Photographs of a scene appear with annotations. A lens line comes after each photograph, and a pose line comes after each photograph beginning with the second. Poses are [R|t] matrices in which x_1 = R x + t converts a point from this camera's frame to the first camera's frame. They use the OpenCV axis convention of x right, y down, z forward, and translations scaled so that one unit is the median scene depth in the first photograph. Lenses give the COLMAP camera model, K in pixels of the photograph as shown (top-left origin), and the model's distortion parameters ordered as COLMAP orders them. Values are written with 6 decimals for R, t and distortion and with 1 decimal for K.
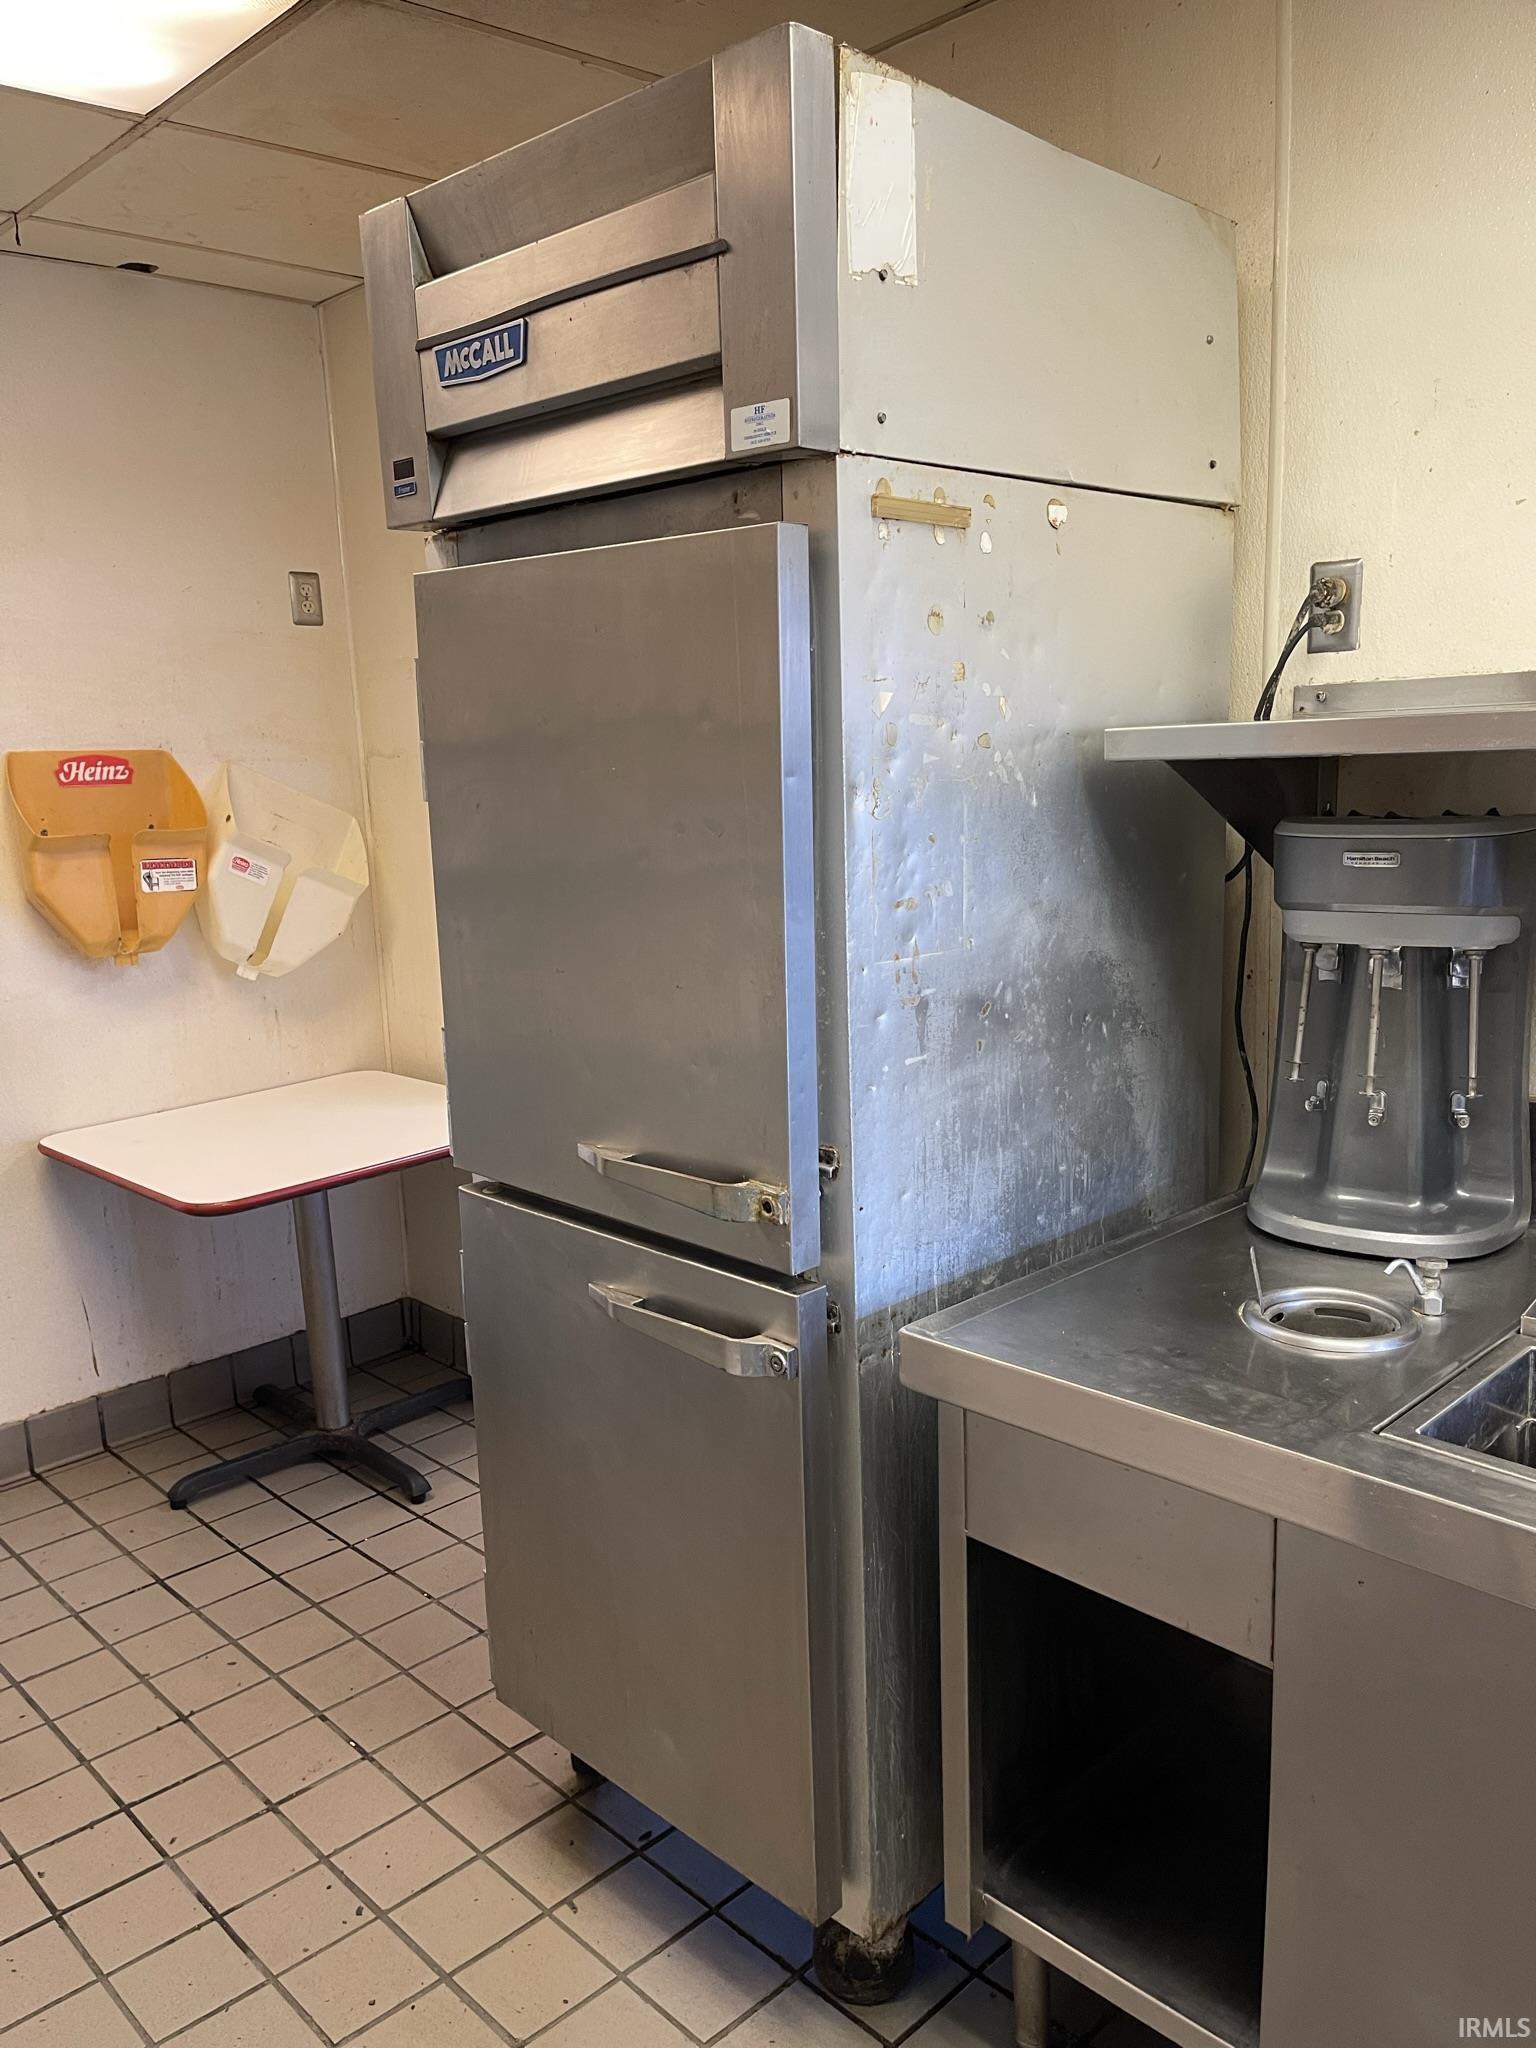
lens RADIAL K [[1542.2, 0, 768.0], [0, 1542.2, 1024.0], [0, 0, 1]] dist [0.099294, -0.126551]
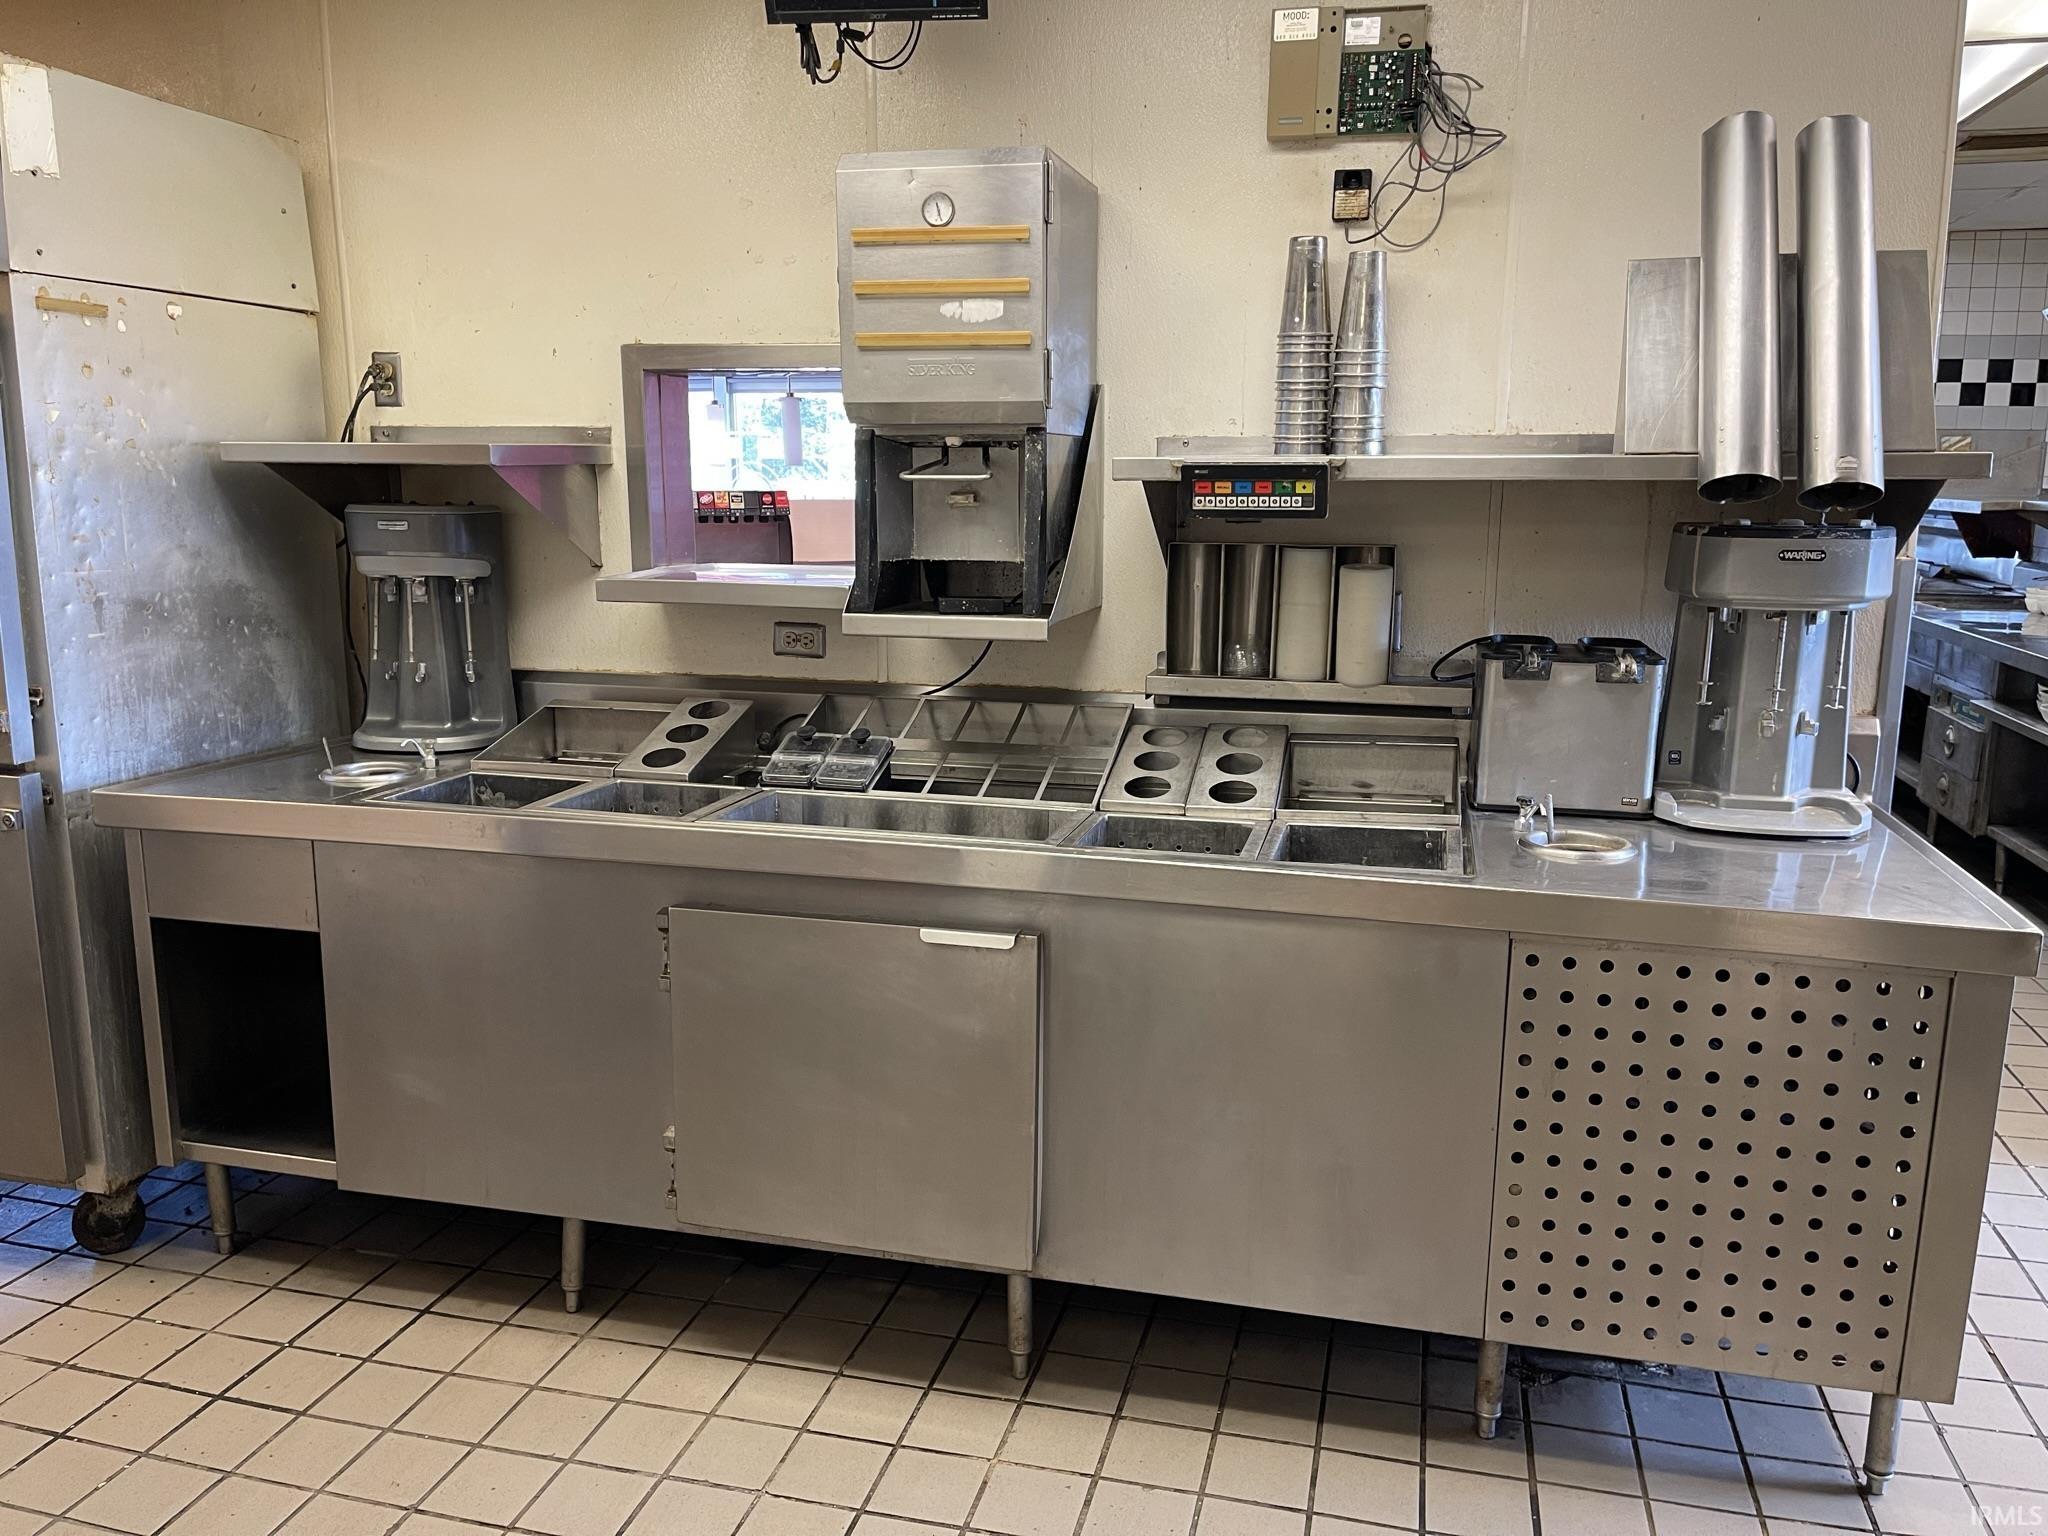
lens RADIAL K [[1542.2, 0, 1033.2], [0, 1542.2, 779.3], [0, 0, 1]] dist [0.099294, -0.126551]
pose [[0.851687, -0.058859, 0.520735, 0.060649], [0.055849, 0.998208, 0.021484, 0.183731], [-0.521067, 0.010785, 0.853448, -0.886930]]
